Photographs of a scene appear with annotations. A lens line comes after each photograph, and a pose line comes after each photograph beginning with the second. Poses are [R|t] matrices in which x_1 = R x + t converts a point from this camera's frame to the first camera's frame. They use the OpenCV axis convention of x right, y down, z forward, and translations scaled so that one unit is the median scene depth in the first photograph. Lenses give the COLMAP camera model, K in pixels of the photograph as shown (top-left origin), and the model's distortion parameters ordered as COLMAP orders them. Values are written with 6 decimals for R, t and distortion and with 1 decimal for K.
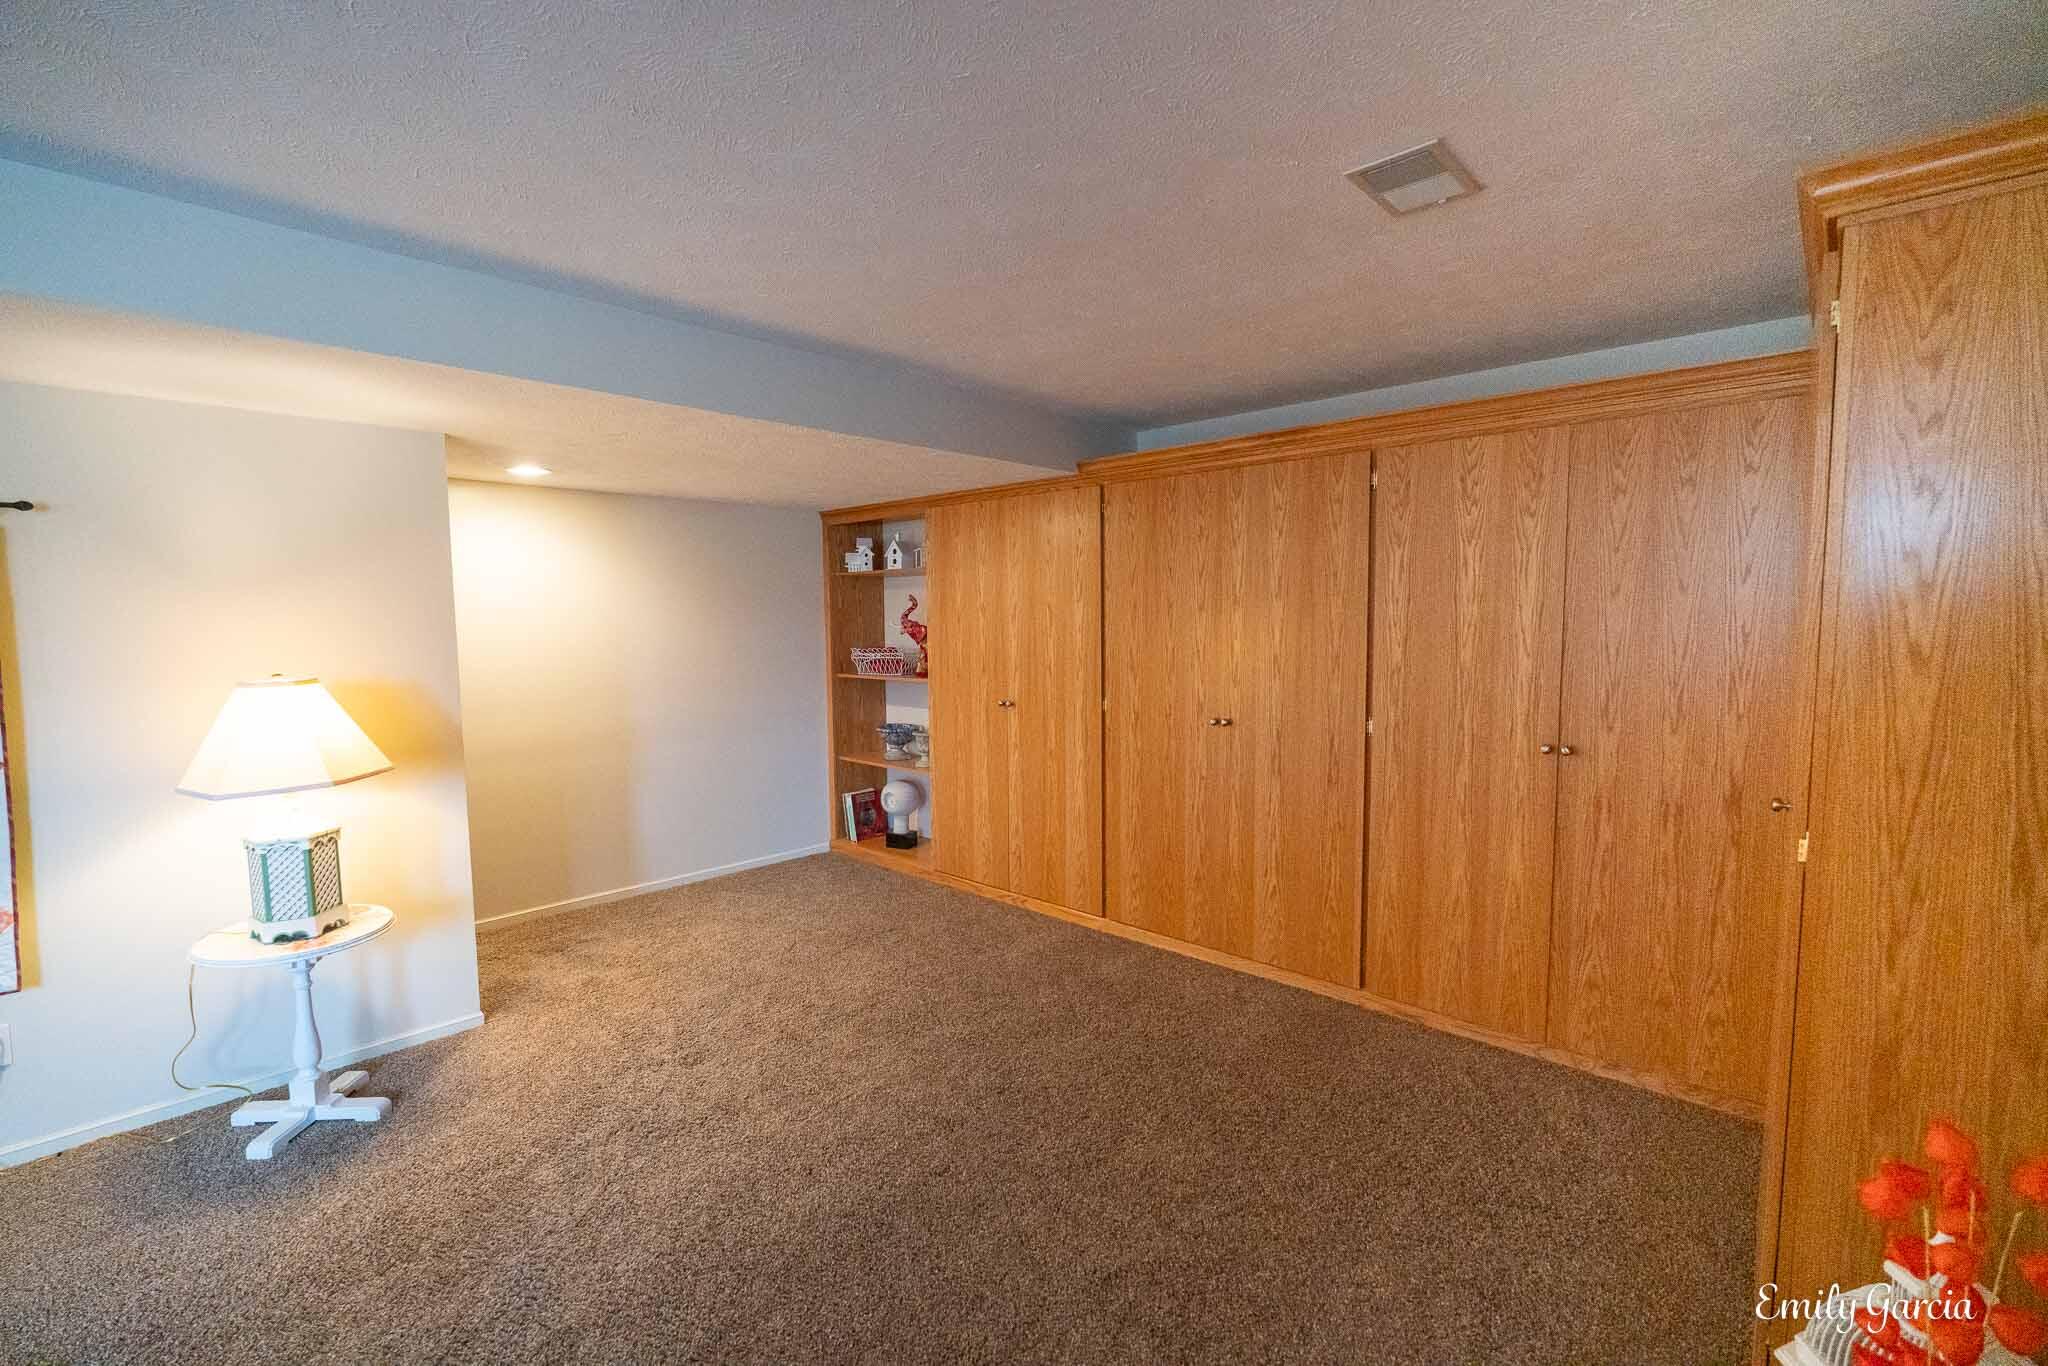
lens RADIAL K [[903.1, 0, 1020.1], [0, 903.1, 673.5], [0, 0, 1]] dist [0.000350, 0.000311]
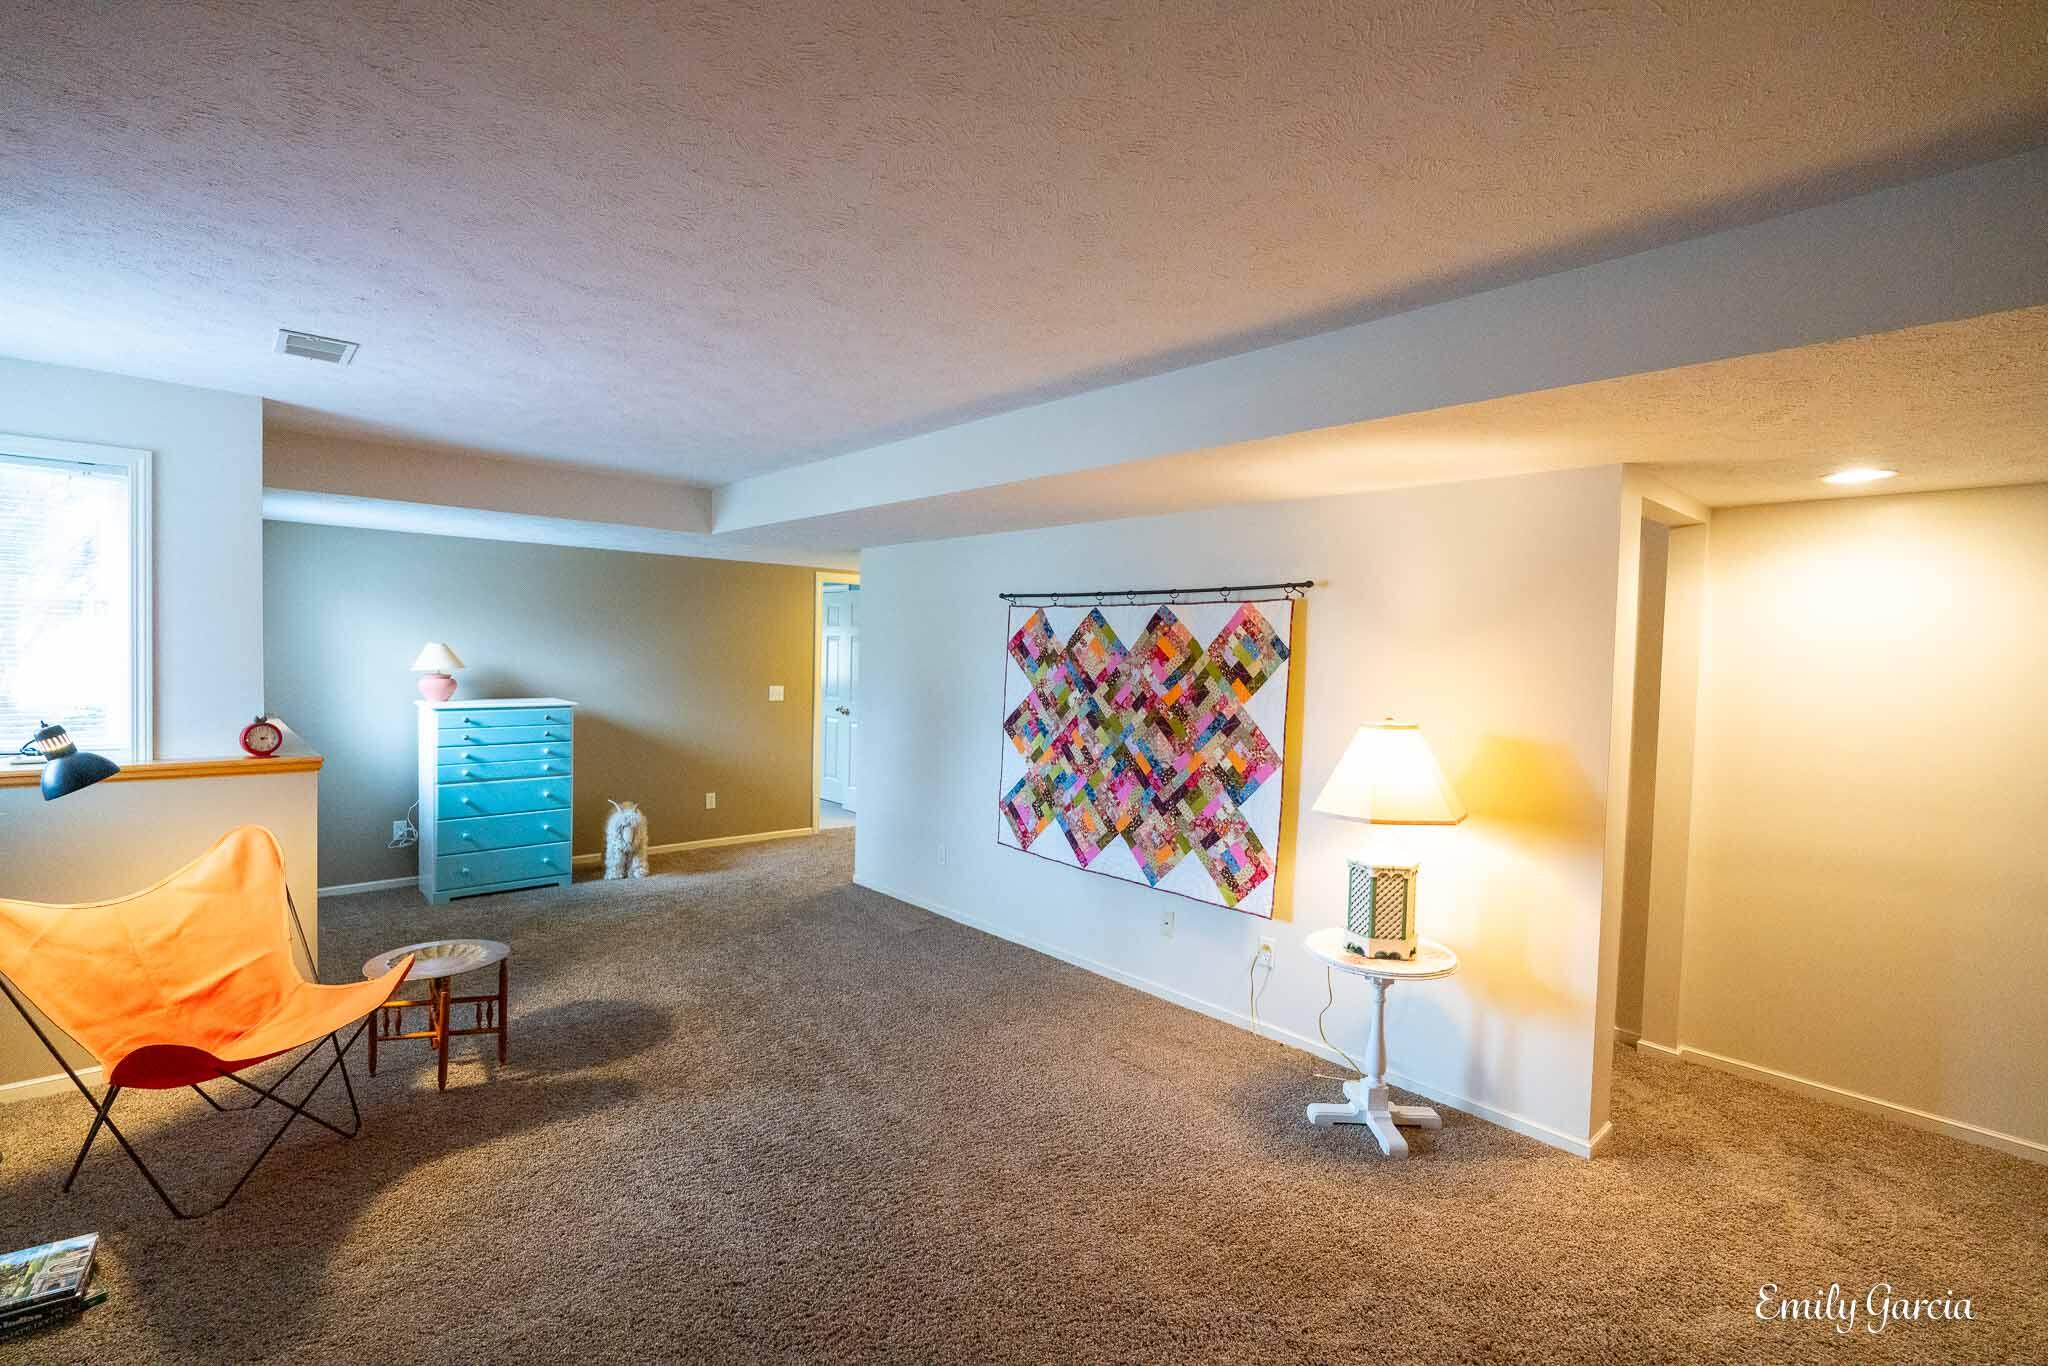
lens RADIAL K [[940.4, 0, 1037.1], [0, 940.4, 695.0], [0, 0, 1]] dist [-0.005286, -0.000234]
pose [[-0.088997, 0.051308, -0.994710, 0.336666], [-0.092135, 0.993966, 0.059513, -0.050848], [0.991761, 0.096944, -0.083733, 0.590680]]
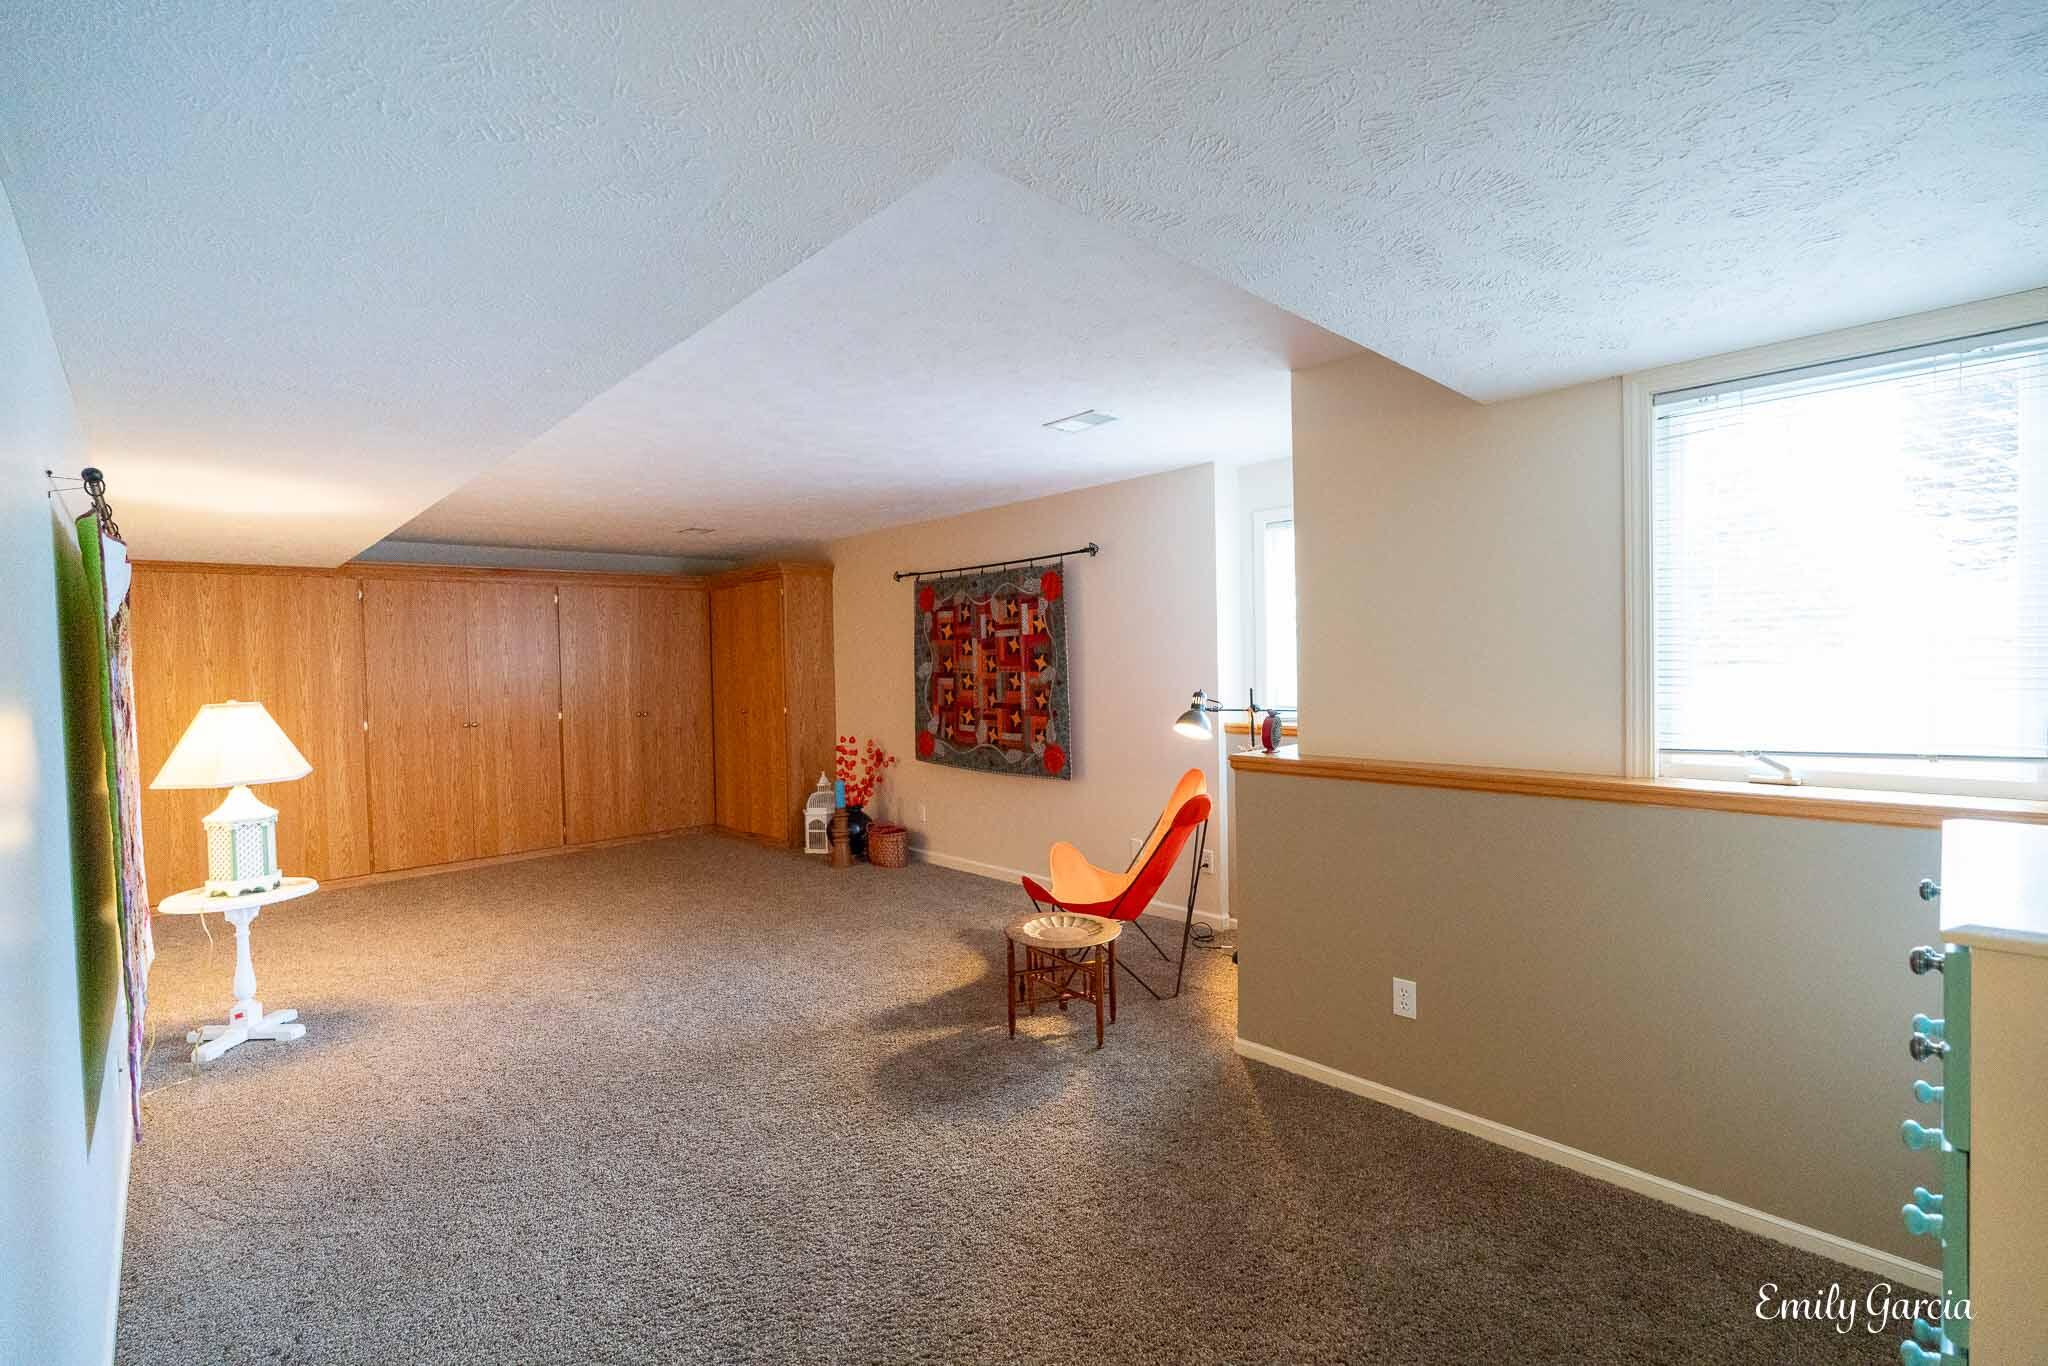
lens RADIAL K [[903.1, 0, 1026.7], [0, 903.1, 687.8], [0, 0, 1]] dist [0.000350, 0.000311]
pose [[0.051671, -0.023516, 0.998387, -1.801758], [0.092280, 0.995558, 0.018674, 0.059441], [-0.994392, 0.091166, 0.053611, -0.209266]]
